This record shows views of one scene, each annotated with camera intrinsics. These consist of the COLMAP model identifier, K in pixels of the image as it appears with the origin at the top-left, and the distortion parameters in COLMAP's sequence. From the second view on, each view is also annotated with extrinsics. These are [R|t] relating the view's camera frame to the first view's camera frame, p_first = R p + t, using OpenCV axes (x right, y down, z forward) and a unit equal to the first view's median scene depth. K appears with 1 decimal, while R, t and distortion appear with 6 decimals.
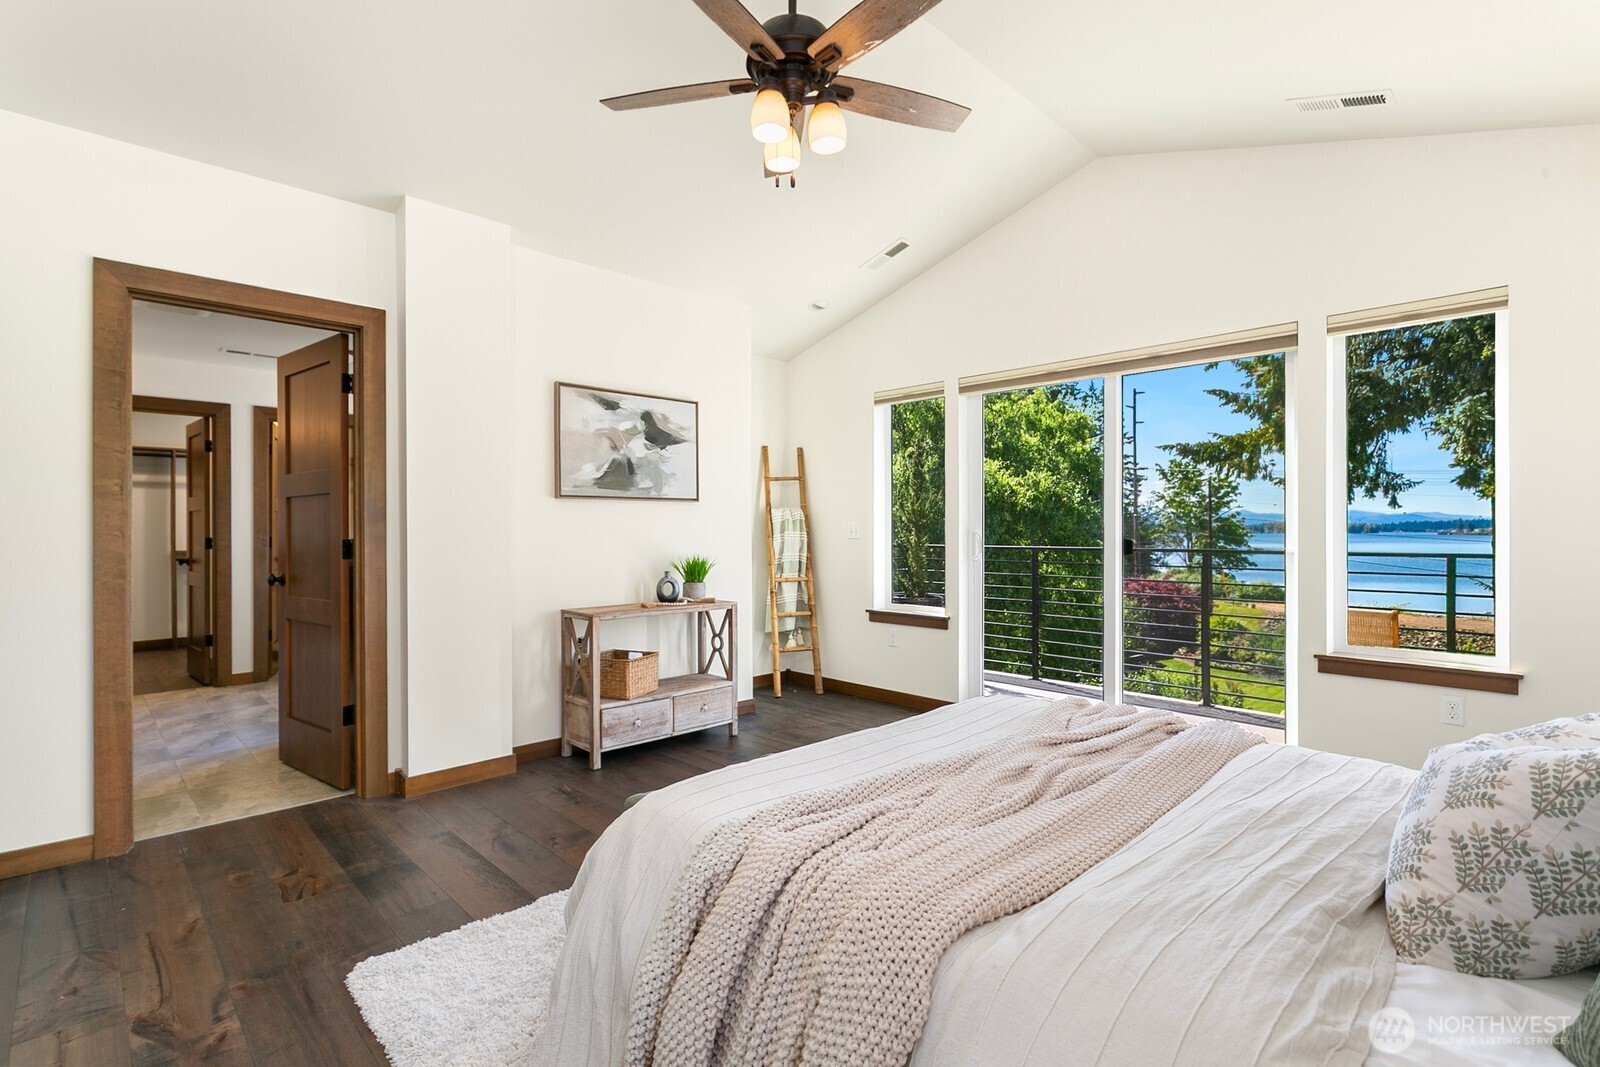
lens RADIAL K [[758.8, 0, 800.0], [0, 758.8, 533.5], [0, 0, 1]] dist [0.000301, -0.000023]
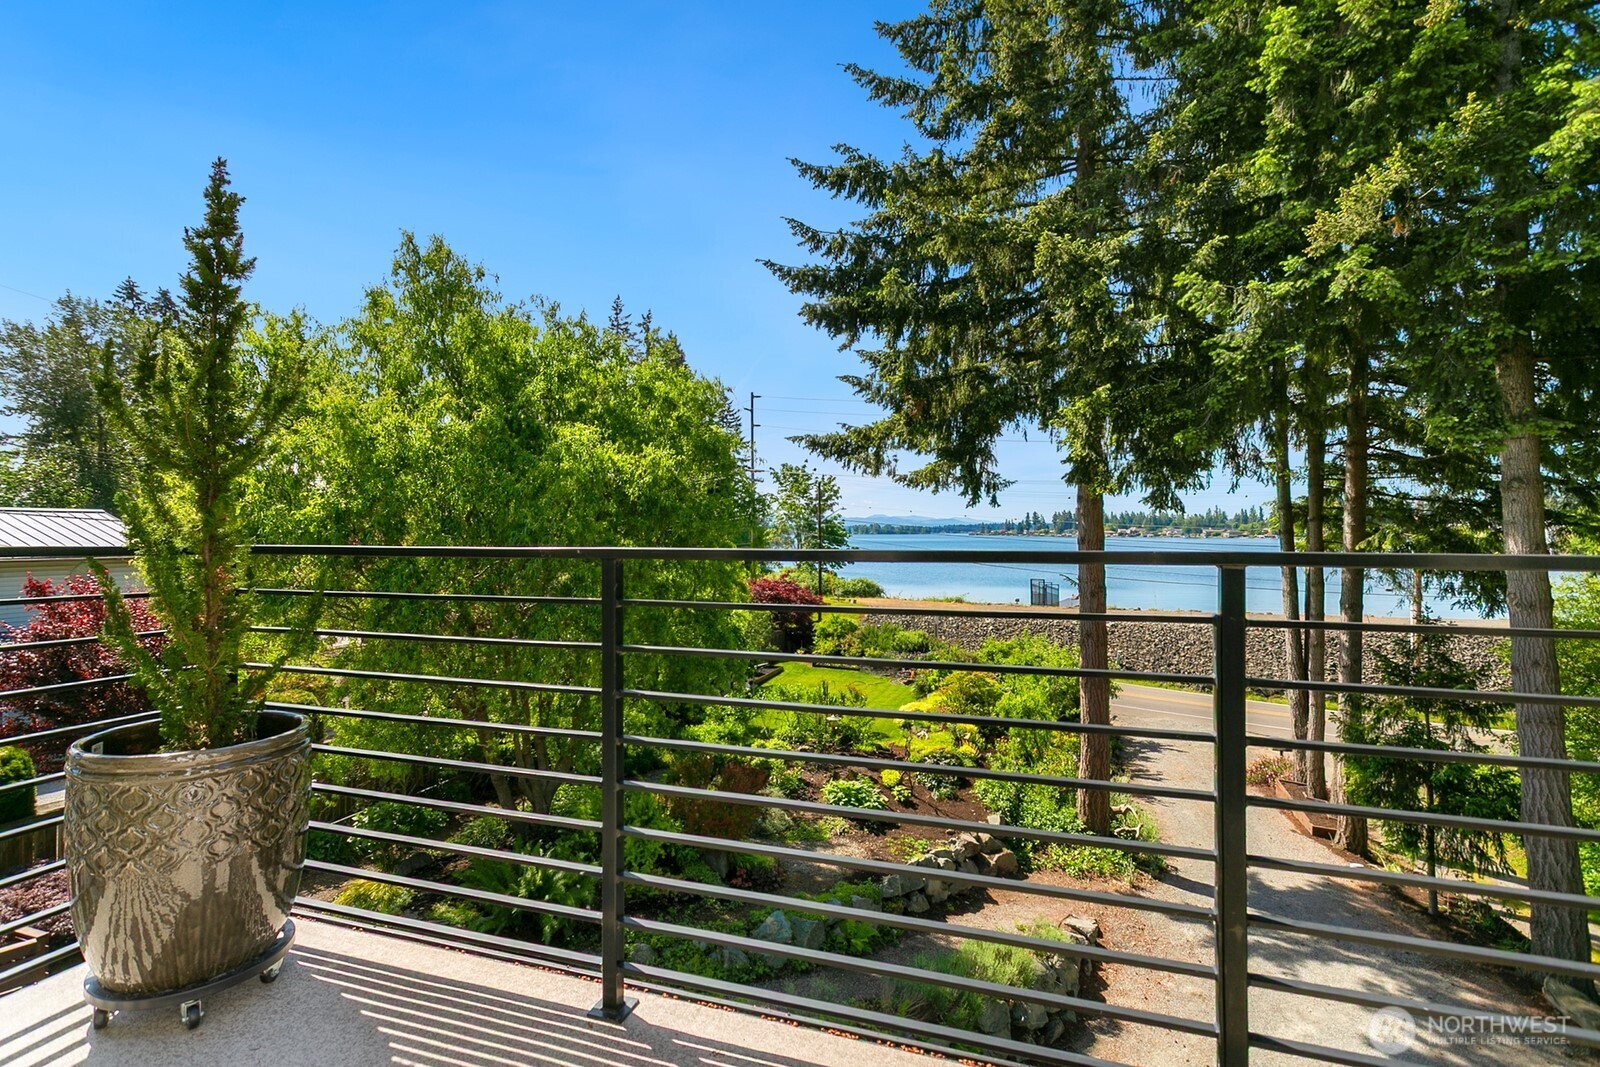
lens RADIAL K [[763.4, 0, 800.0], [0, 763.4, 533.5], [0, 0, 1]] dist [0.001547, 0.000102]
pose [[0.885281, 0.000087, 0.465056, 0.049285], [0.000563, 0.999999, -0.001260, 0.002269], [-0.465056, 0.001378, 0.885280, 0.150464]]
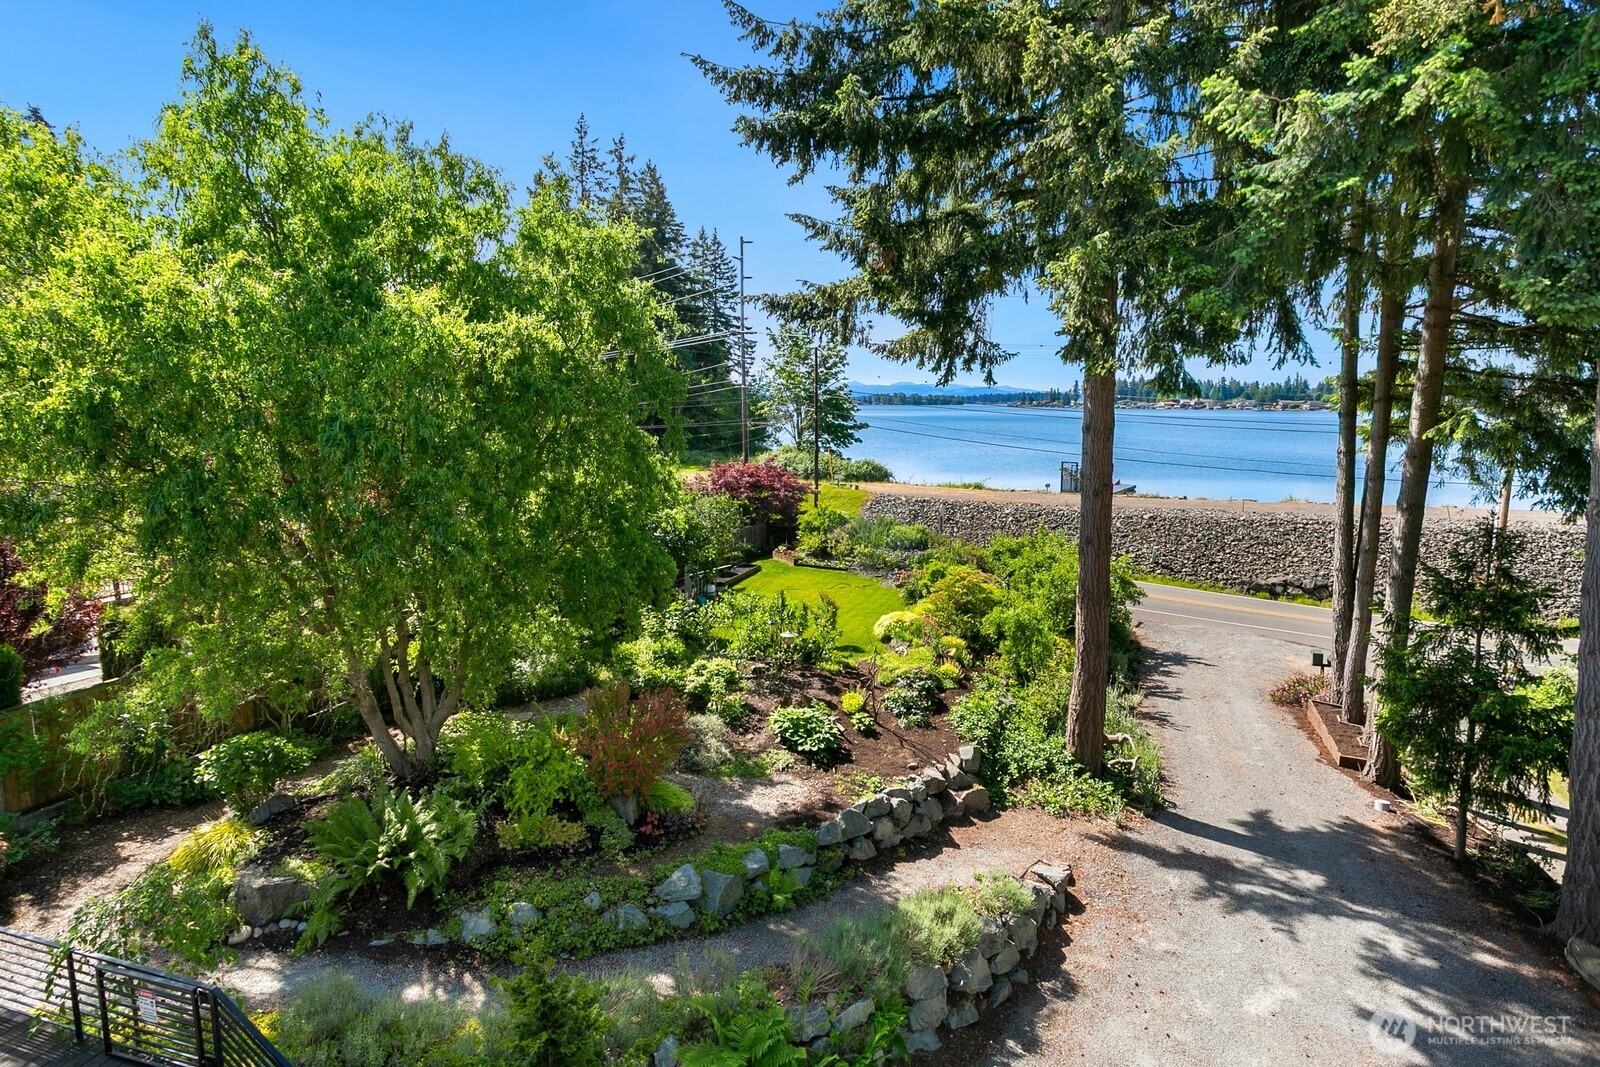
lens RADIAL K [[865.1, 0, 801.6], [0, 865.1, 537.1], [0, 0, 1]] dist [-0.002868, -0.003121]
pose [[0.892208, -0.067022, 0.446624, 0.109726], [-0.001423, 0.988505, 0.151182, -0.008156], [-0.451622, -0.135522, 0.881857, 0.160524]]
